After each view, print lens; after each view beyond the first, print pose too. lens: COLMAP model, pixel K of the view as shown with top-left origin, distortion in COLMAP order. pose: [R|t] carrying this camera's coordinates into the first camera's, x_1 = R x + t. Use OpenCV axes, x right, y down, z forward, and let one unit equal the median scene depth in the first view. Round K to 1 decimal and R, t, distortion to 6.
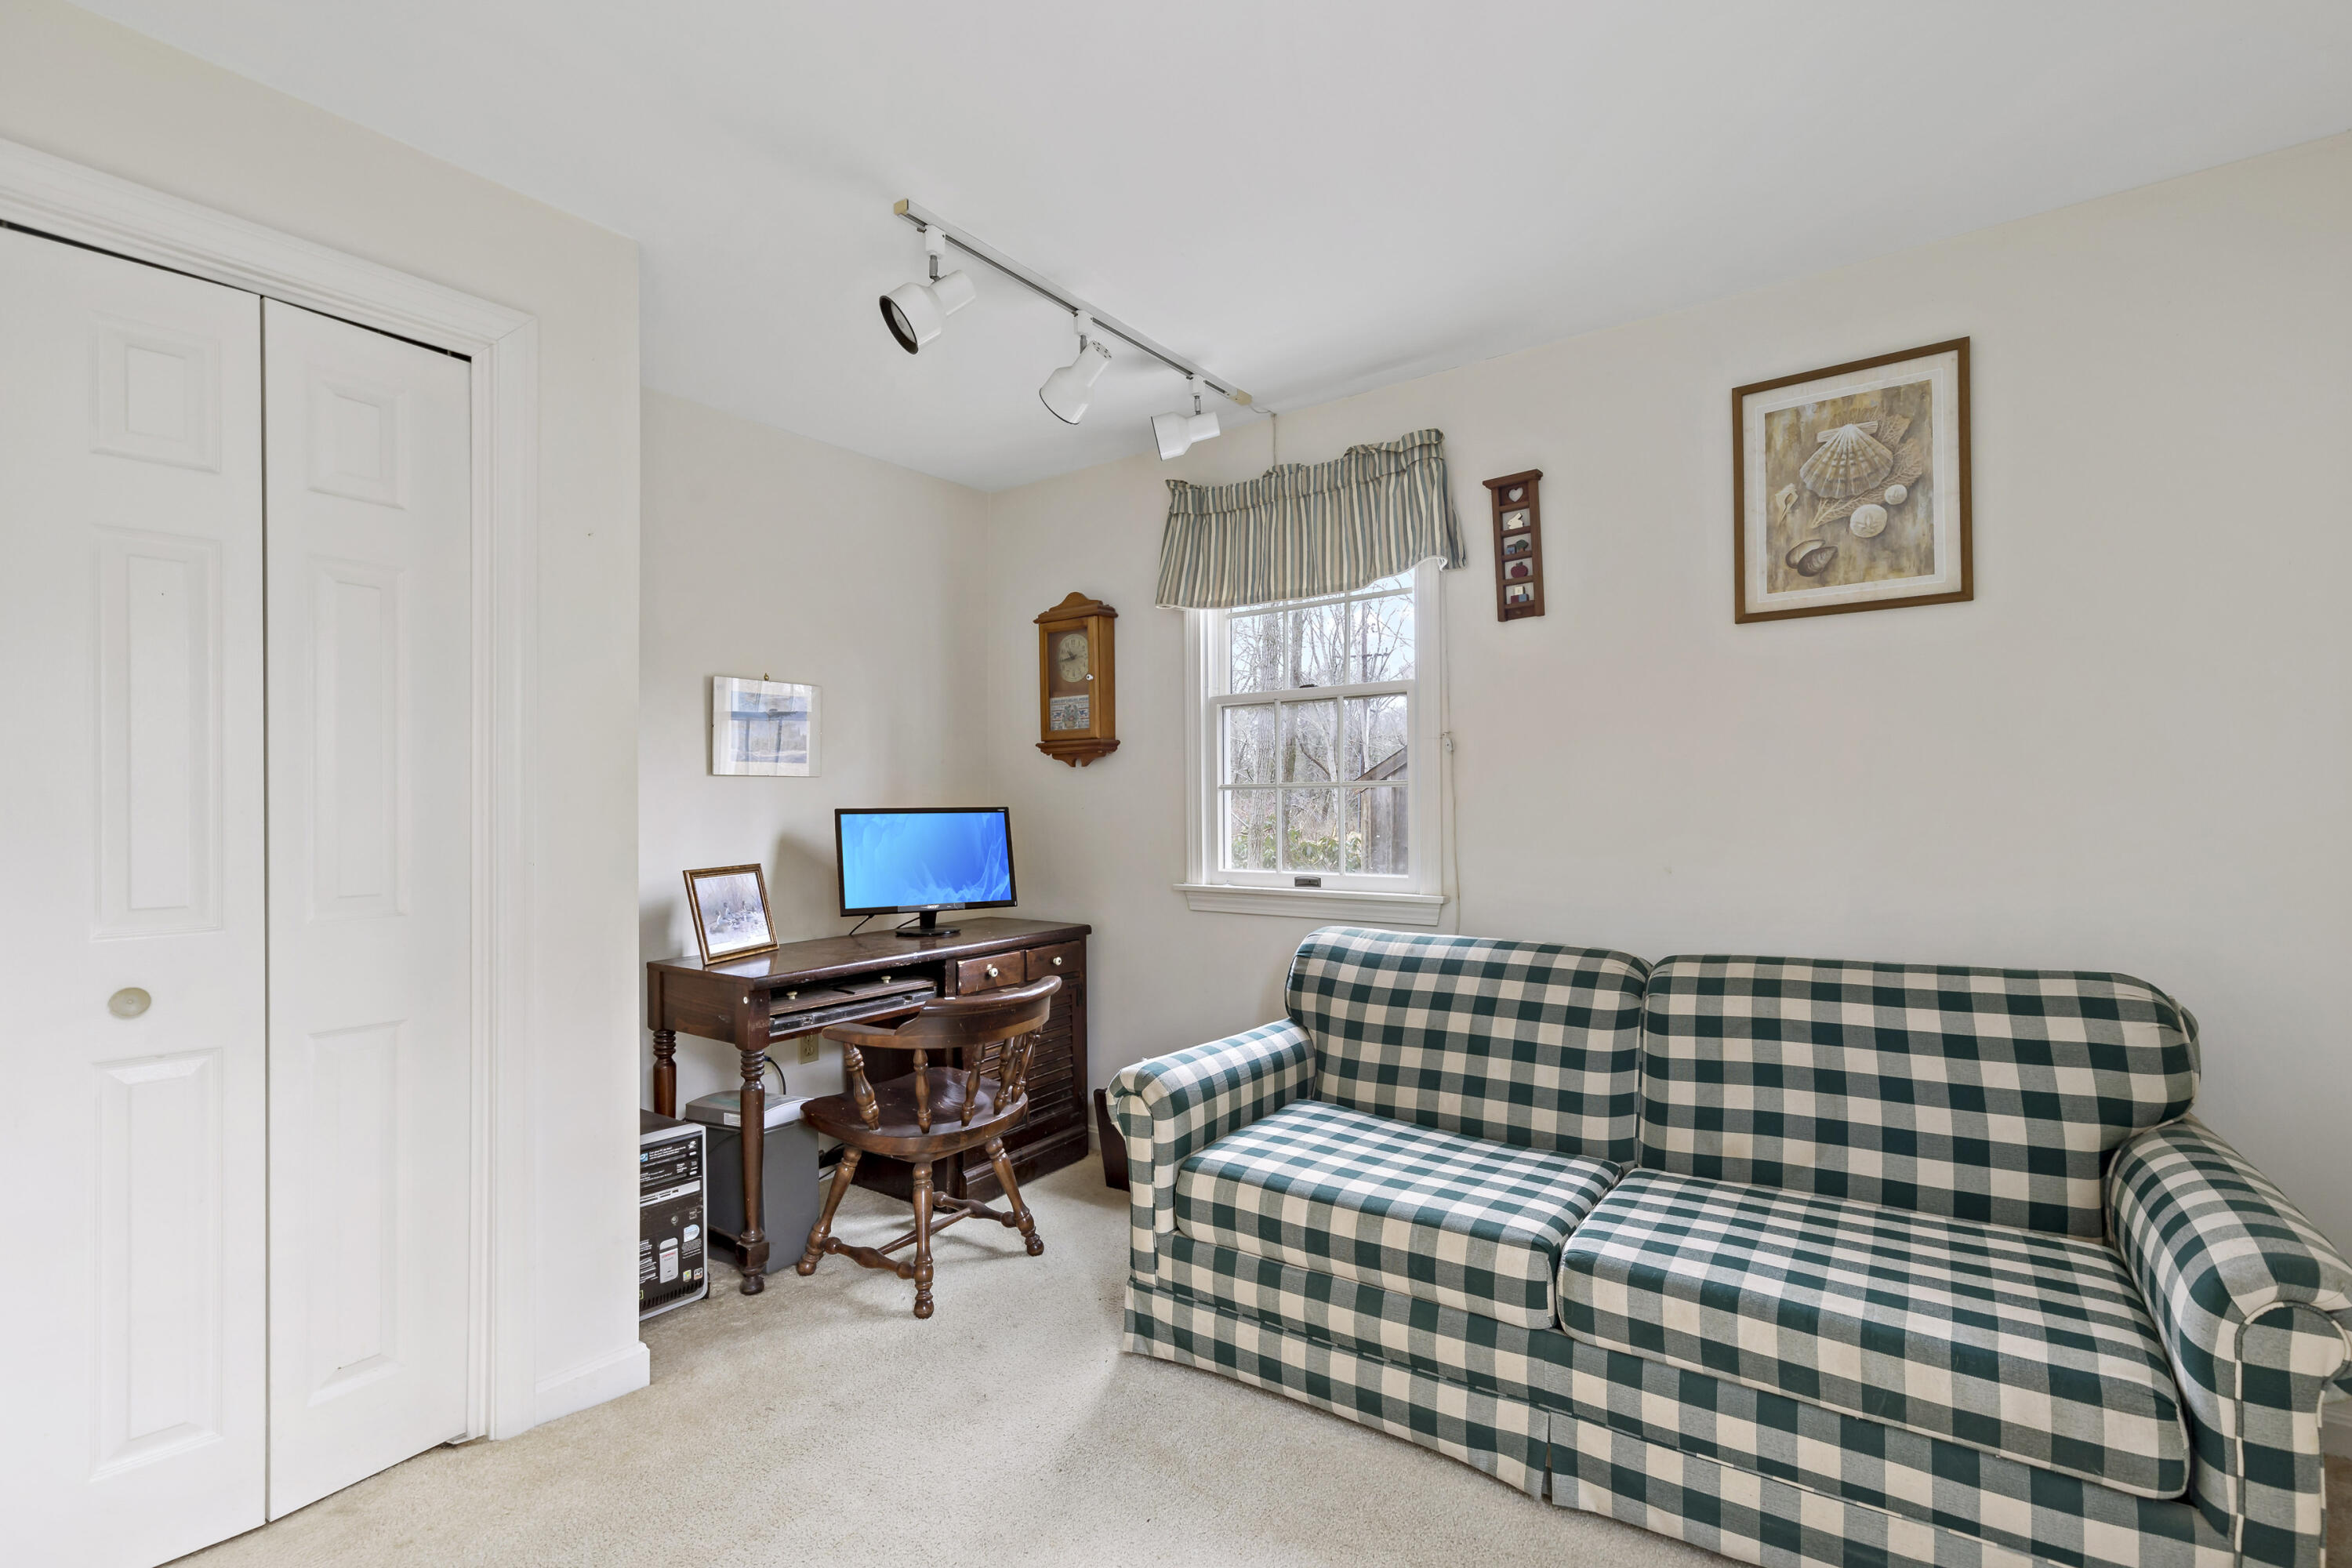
lens RADIAL K [[1077.5, 0, 1176.3], [0, 1077.5, 807.3], [0, 0, 1]] dist [0.003968, -0.000071]
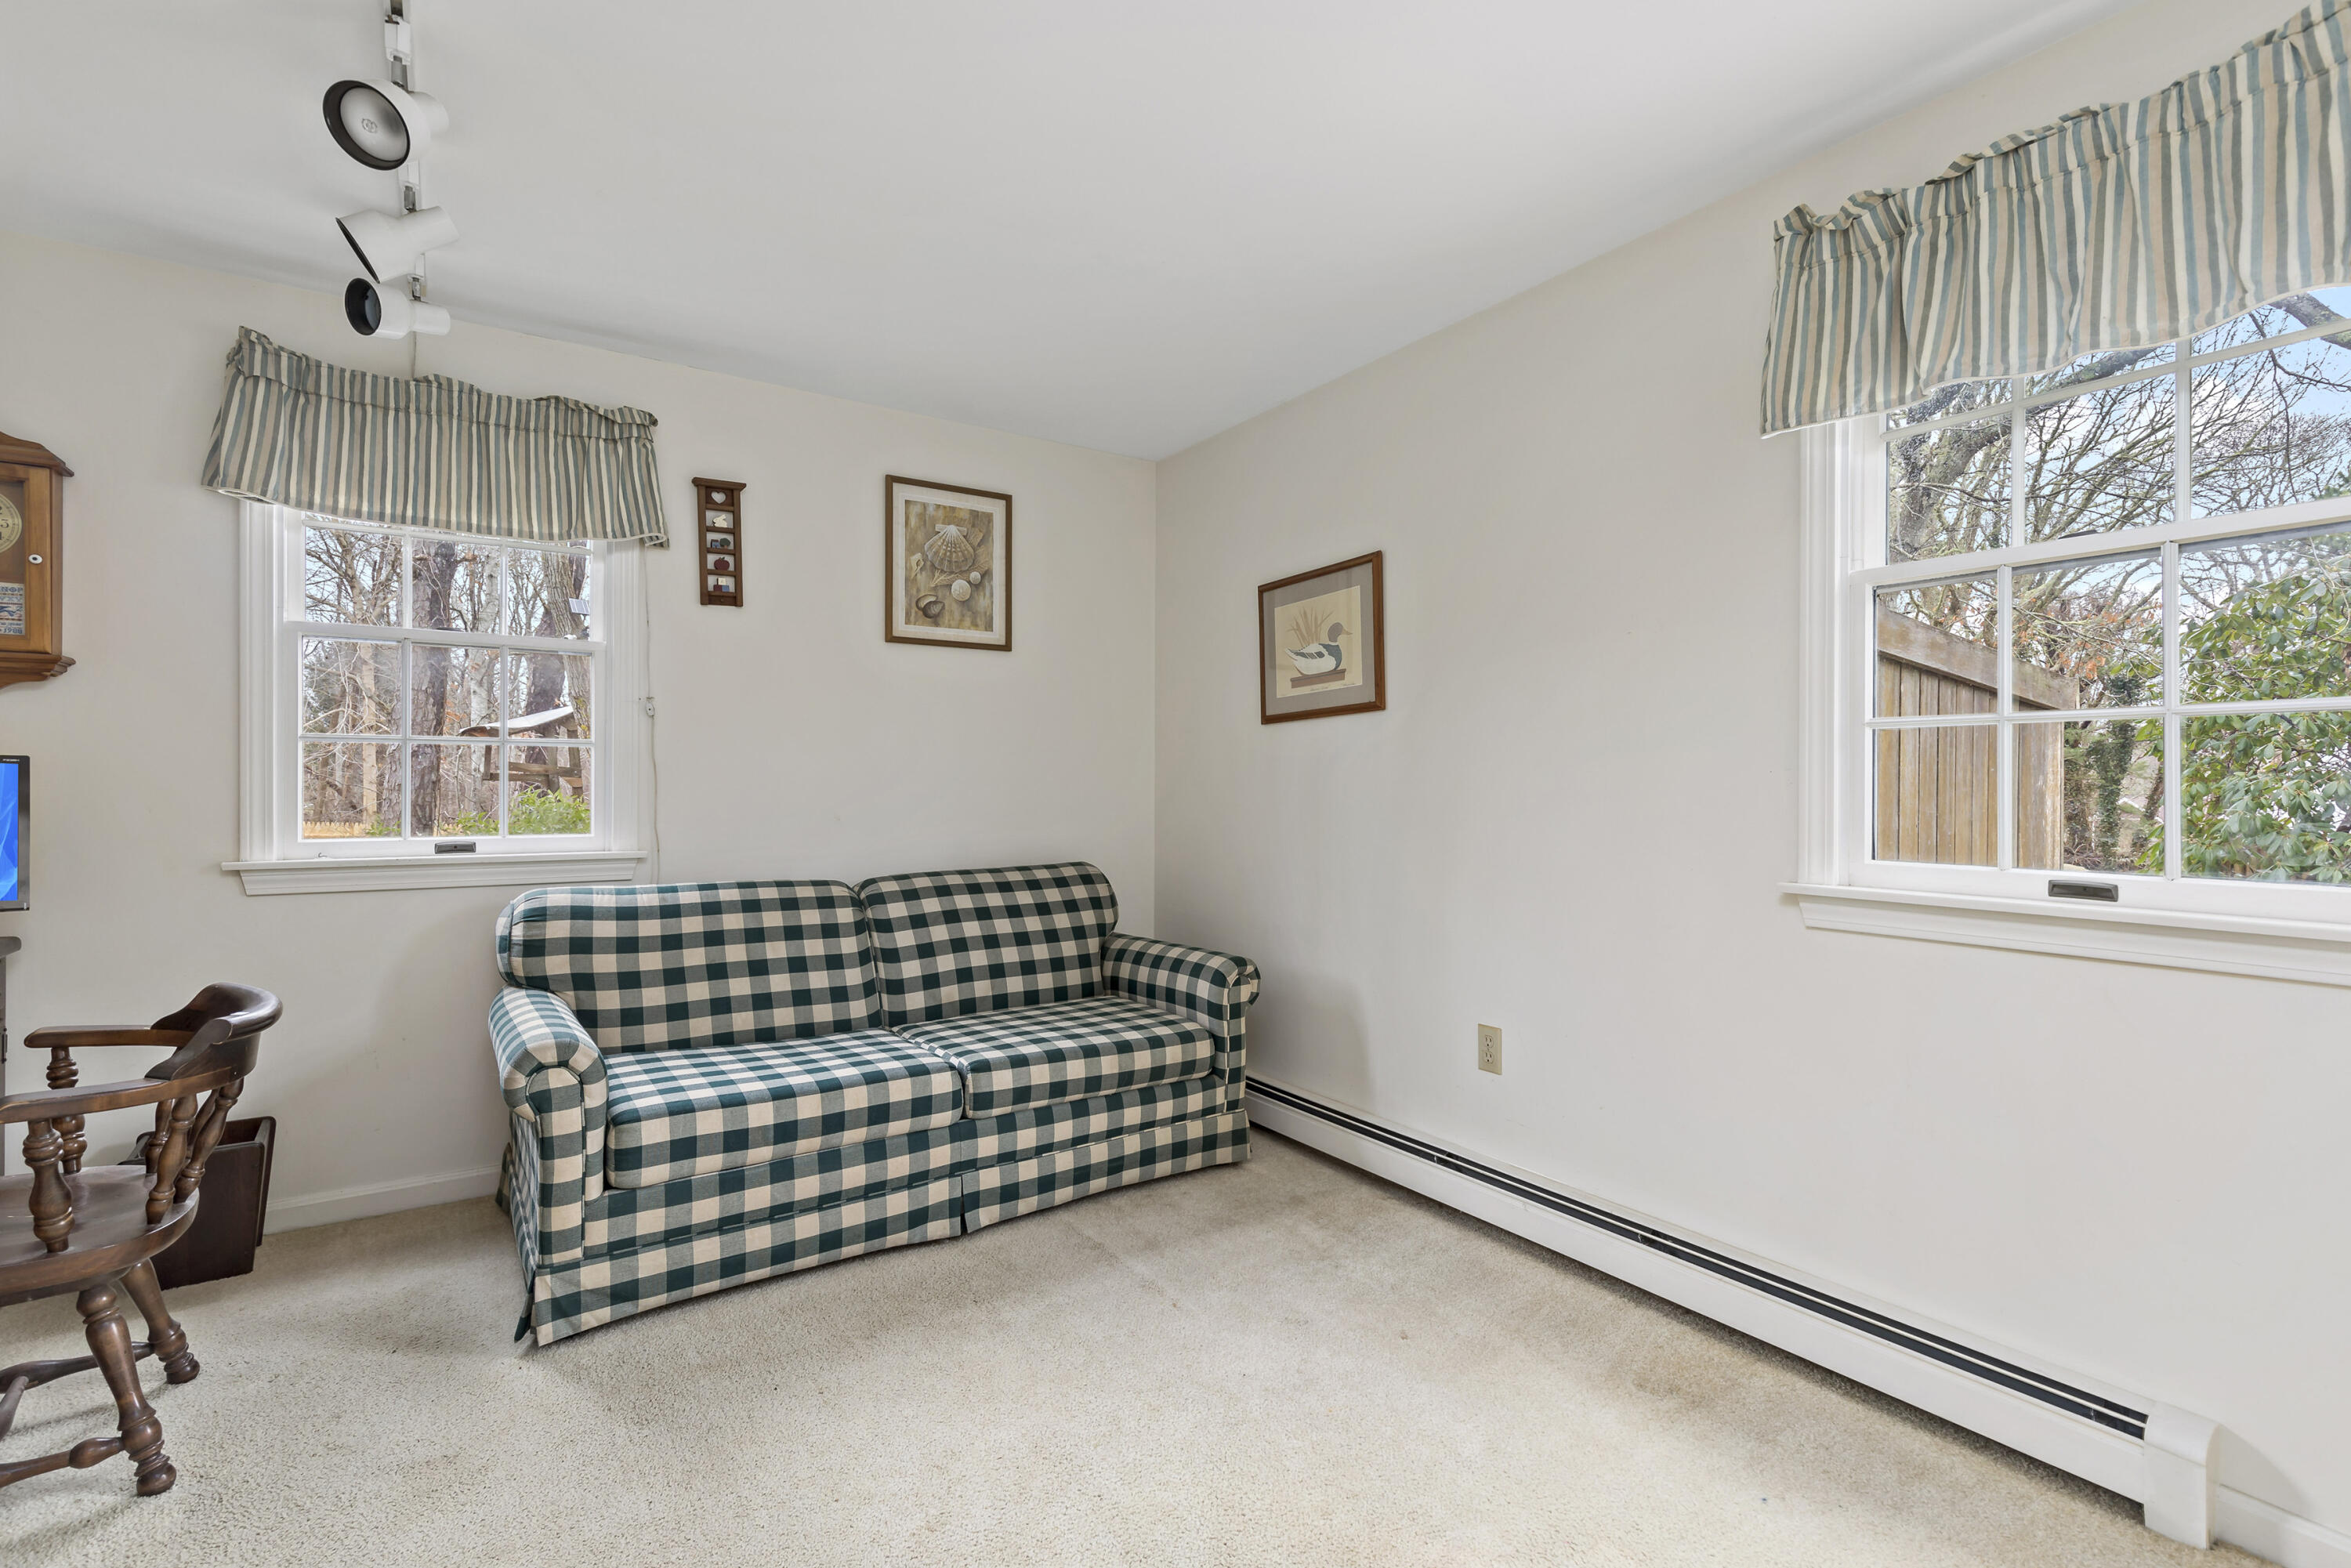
lens RADIAL K [[1077.0, 0, 1175.8], [0, 1077.0, 807.3], [0, 0, 1]] dist [0.003968, -0.000071]
pose [[0.330711, -0.011211, 0.943666, -0.726200], [-0.008048, 0.999860, 0.014700, 0.023639], [-0.943698, -0.012456, 0.330574, 0.183361]]
